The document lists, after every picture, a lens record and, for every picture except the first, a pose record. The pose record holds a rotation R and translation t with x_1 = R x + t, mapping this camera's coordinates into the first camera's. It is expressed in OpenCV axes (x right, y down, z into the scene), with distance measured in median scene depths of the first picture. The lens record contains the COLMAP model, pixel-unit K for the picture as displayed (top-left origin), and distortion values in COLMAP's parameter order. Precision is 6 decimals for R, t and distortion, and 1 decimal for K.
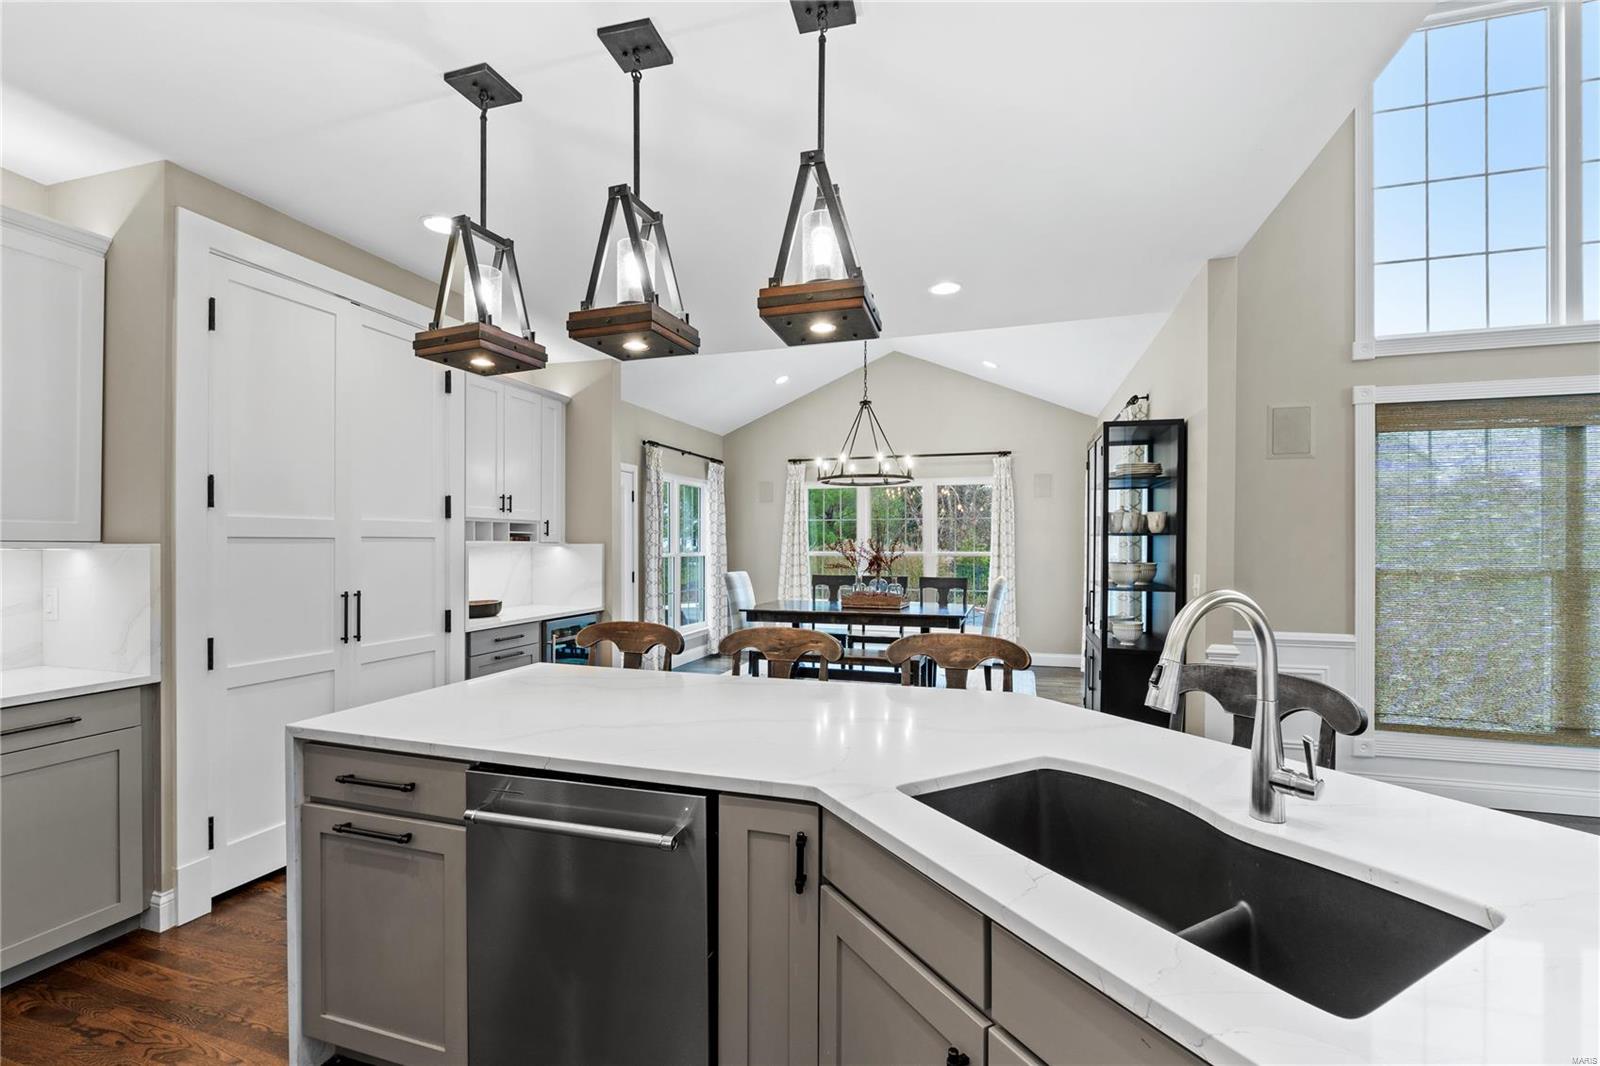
lens RADIAL K [[684.9, 0, 797.0], [0, 684.9, 546.7], [0, 0, 1]] dist [-0.007919, -0.000266]
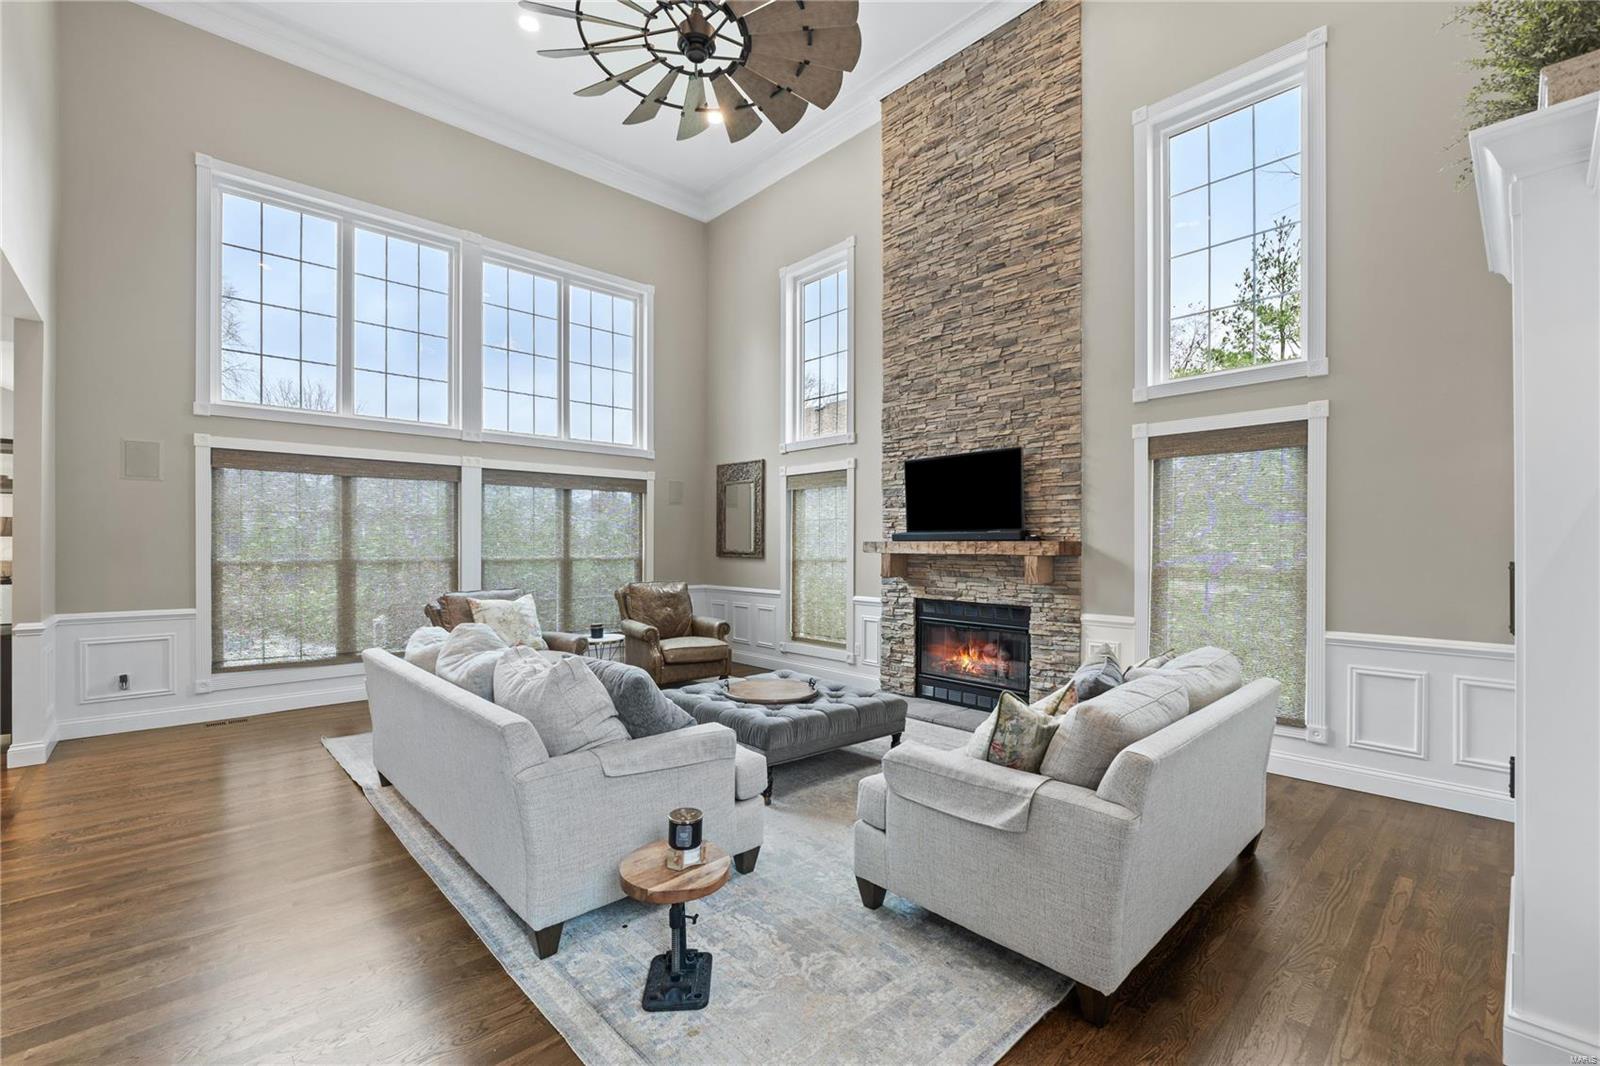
lens RADIAL K [[684.9, 0, 797.0], [0, 684.9, 546.7], [0, 0, 1]] dist [-0.007919, -0.000266]
pose [[0.498378, -0.001597, 0.866959, 0.121000], [0.002936, 0.999996, 0.000154, 0.002298], [-0.866955, 0.002469, 0.498380, -0.453733]]
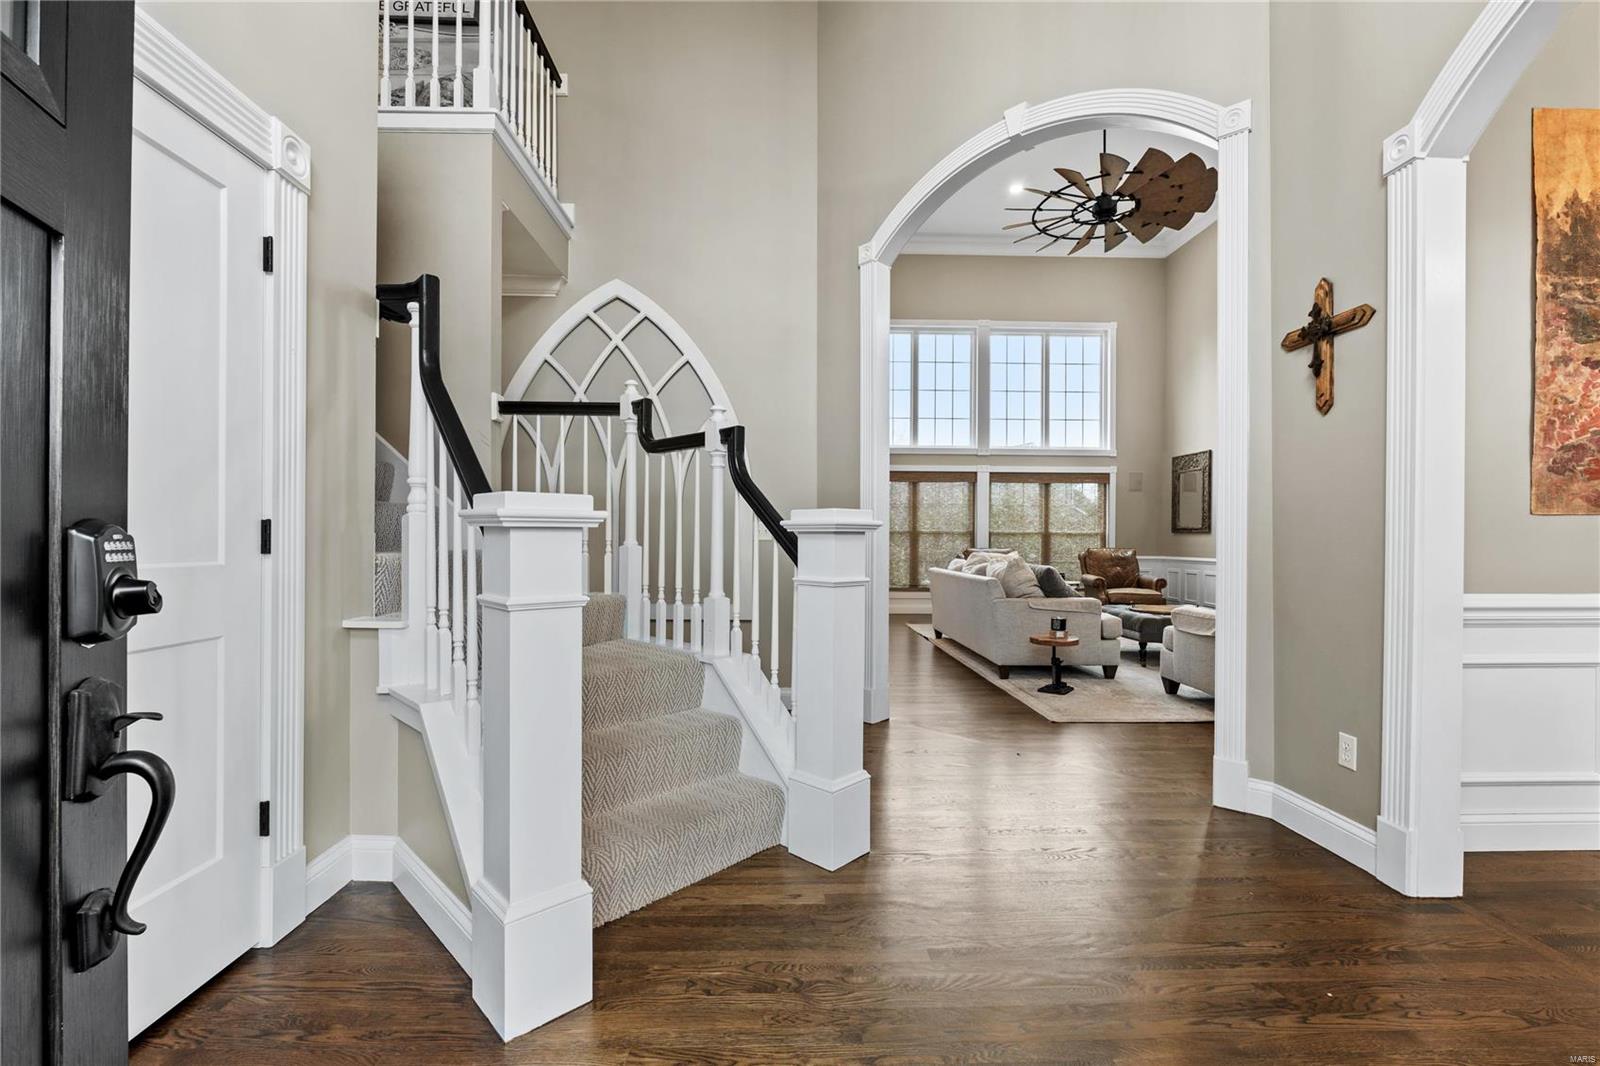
lens RADIAL K [[689.1, 0, 796.0], [0, 689.1, 549.2], [0, 0, 1]] dist [-0.011069, 0.000394]
pose [[0.946838, 0.000812, 0.321709, -0.156226], [-0.002525, 0.999985, 0.004907, 0.053098], [-0.321700, -0.005459, 0.946826, -0.890768]]
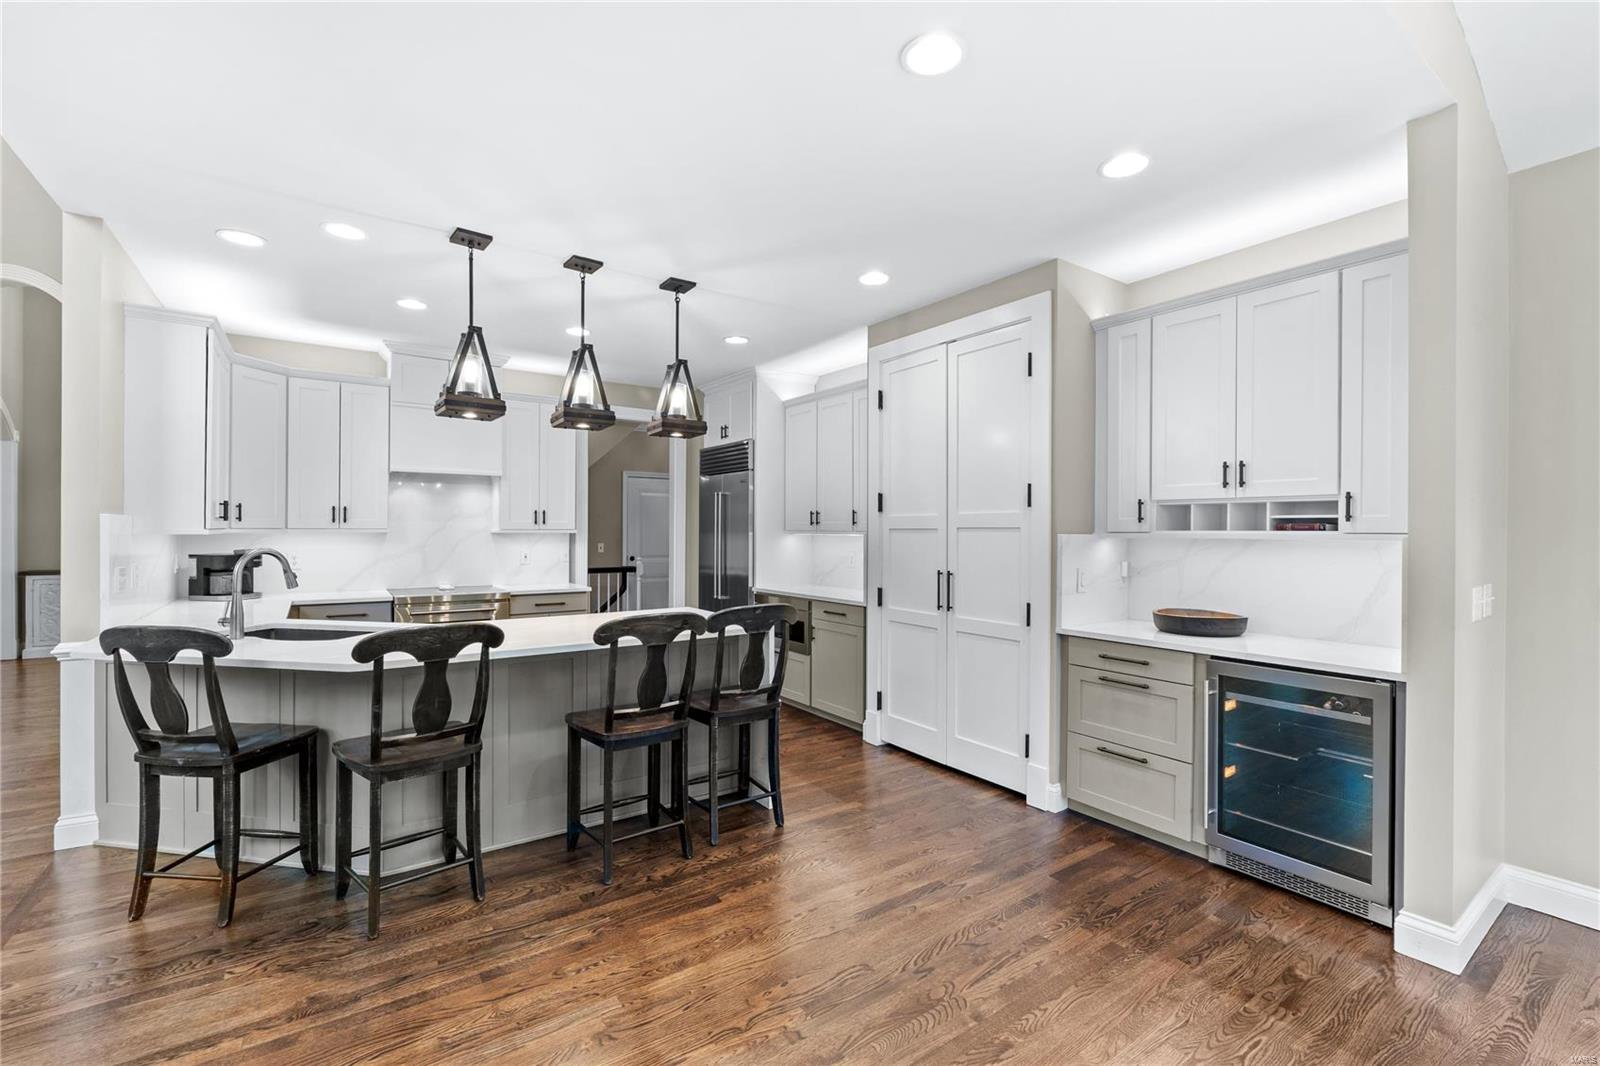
lens RADIAL K [[697.4, 0, 804.2], [0, 697.4, 536.9], [0, 0, 1]] dist [-0.008570, -0.000092]
pose [[-0.610084, 0.003581, -0.792328, 0.256268], [-0.007864, 0.999913, 0.010574, -0.004374], [0.792297, 0.012682, -0.610003, 0.757947]]
